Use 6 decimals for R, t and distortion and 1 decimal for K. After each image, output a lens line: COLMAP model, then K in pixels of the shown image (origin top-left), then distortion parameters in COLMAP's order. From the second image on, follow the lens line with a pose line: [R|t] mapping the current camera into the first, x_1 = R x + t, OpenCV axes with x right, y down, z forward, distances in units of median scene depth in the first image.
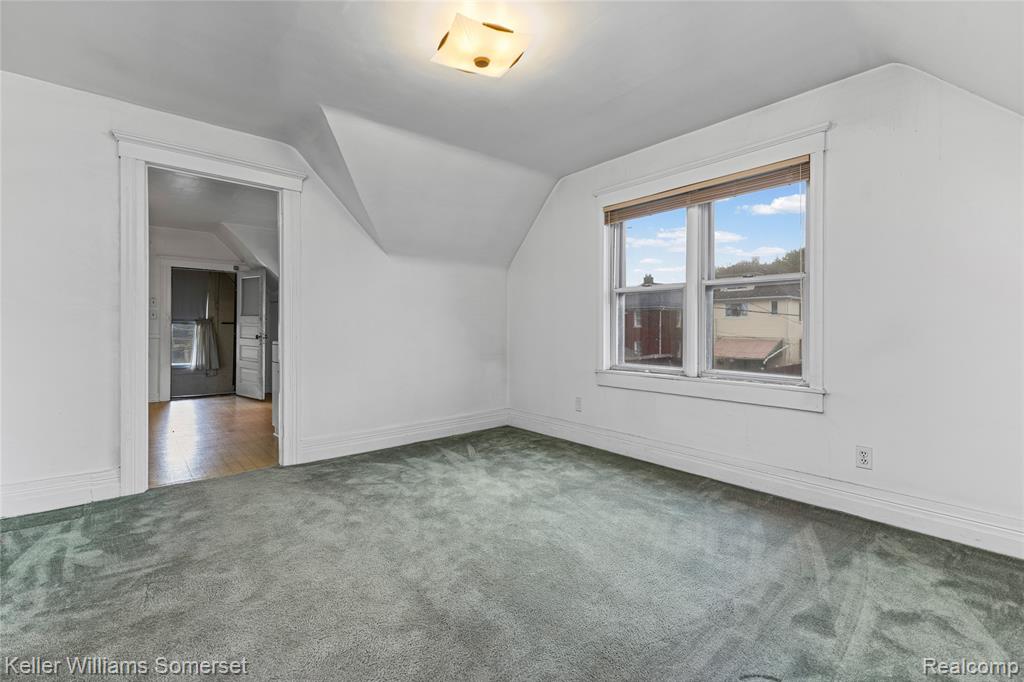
lens RADIAL K [[448.2, 0, 519.5], [0, 448.2, 333.0], [0, 0, 1]] dist [0.008665, 0.000317]
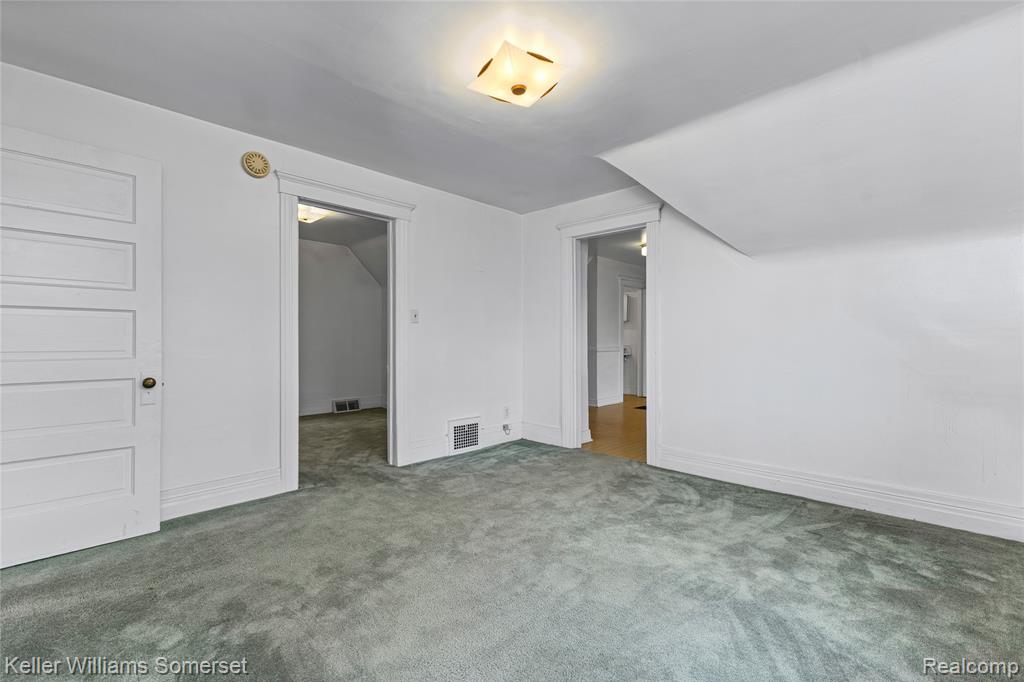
lens RADIAL K [[448.2, 0, 509.1], [0, 448.2, 339.2], [0, 0, 1]] dist [0.008665, 0.000317]
pose [[0.096005, -0.003679, -0.995374, 0.595500], [-0.016971, 0.999842, -0.005332, -0.010181], [0.995236, 0.017405, 0.095928, 0.546763]]
